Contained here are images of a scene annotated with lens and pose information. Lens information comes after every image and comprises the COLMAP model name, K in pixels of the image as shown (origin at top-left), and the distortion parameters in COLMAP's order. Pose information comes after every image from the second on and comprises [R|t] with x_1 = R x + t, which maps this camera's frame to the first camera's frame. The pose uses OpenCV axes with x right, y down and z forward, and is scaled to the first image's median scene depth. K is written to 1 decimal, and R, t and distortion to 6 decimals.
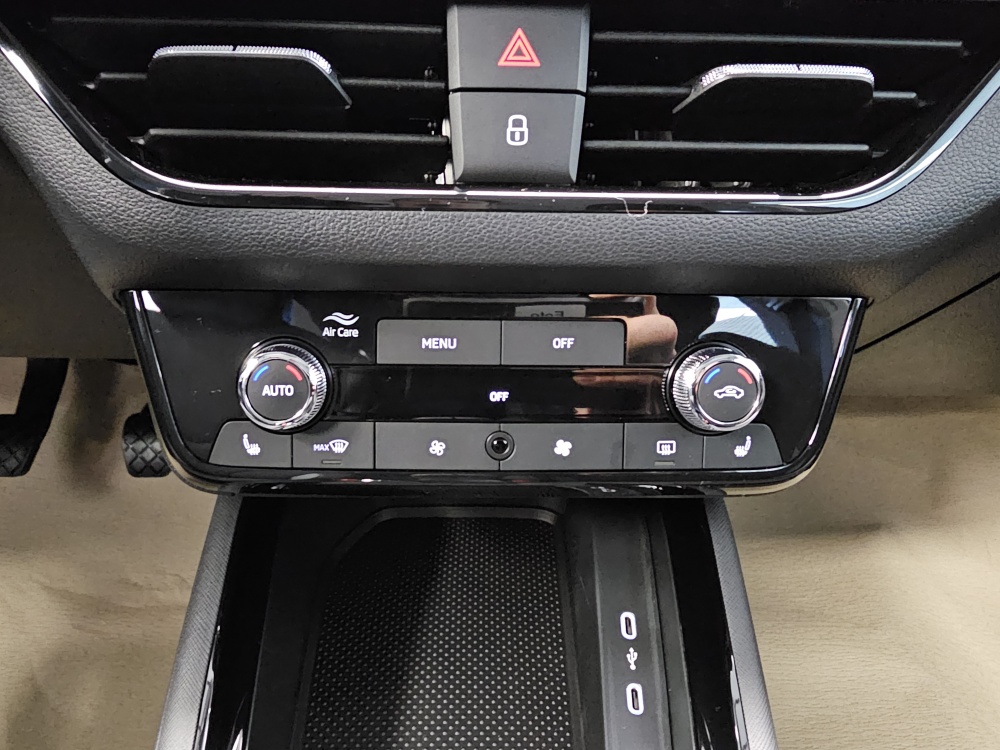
lens RADIAL K [[722.7, 0, 439.0], [0, 722.7, 376.5], [0, 0, 1]] dist [0.009467, 0.004319]
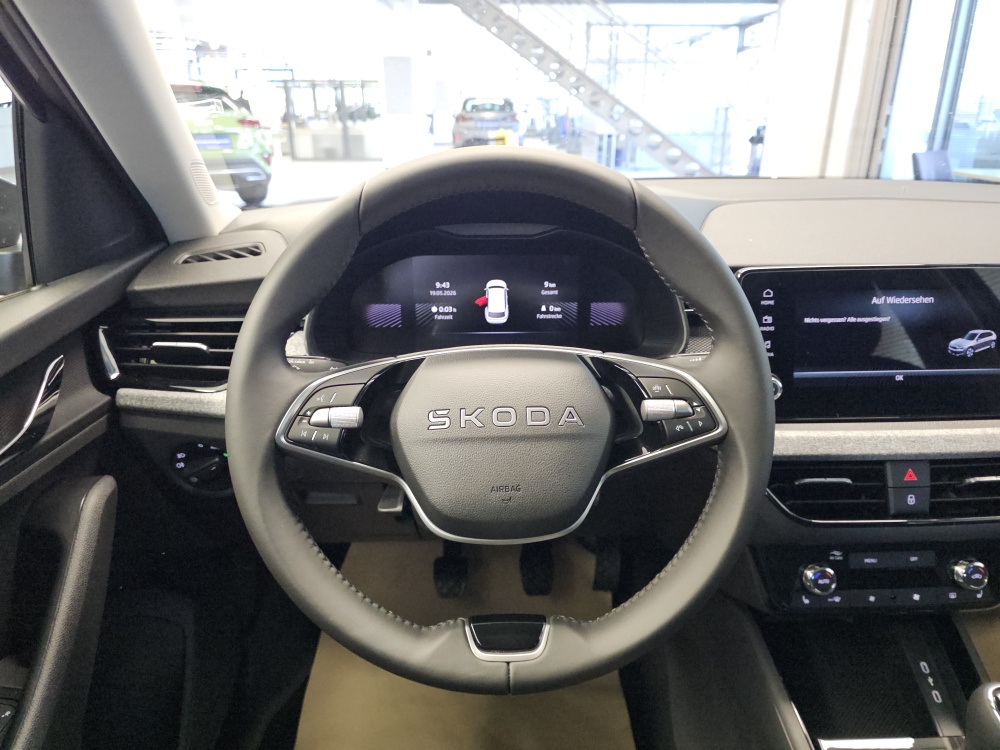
lens RADIAL K [[685.7, 0, 501.4], [0, 685.7, 367.0], [0, 0, 1]] dist [0.045135, -0.067025]
pose [[0.999645, -0.026480, -0.003047, -1.461390], [0.025813, 0.990238, -0.136975, -0.478312], [0.006644, 0.136847, 0.990570, -1.842412]]
